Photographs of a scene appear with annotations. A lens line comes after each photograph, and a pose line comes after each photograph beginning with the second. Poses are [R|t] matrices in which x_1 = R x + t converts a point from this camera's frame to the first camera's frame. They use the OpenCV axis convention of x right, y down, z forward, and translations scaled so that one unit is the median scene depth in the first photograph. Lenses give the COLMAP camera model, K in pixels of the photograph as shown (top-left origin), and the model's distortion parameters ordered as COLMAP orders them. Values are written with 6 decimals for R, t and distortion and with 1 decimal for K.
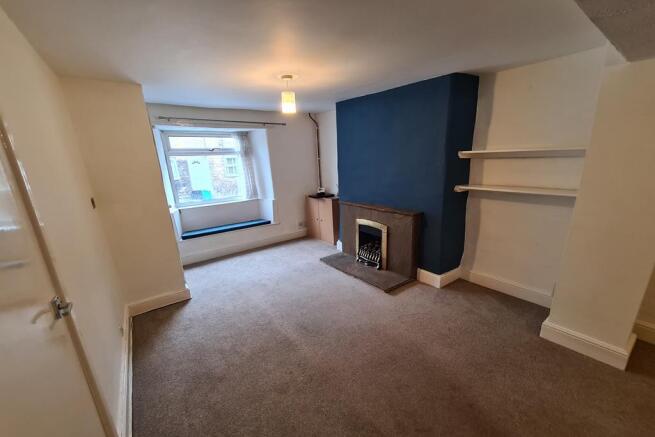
lens RADIAL K [[249.7, 0, 324.4], [0, 249.7, 230.7], [0, 0, 1]] dist [-0.000834, -0.000087]
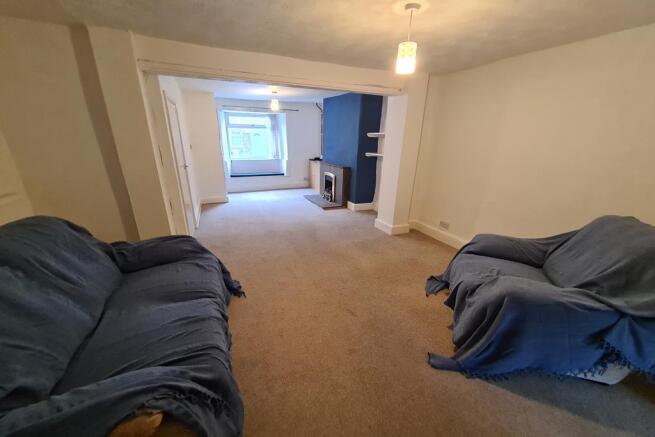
lens RADIAL K [[249.7, 0, 330.3], [0, 249.7, 218.9], [0, 0, 1]] dist [-0.000834, -0.000087]
pose [[0.973974, 0.119821, -0.192398, 0.515483], [-0.113306, 0.992561, 0.044558, 0.181180], [0.196305, -0.021598, 0.980305, -0.607075]]
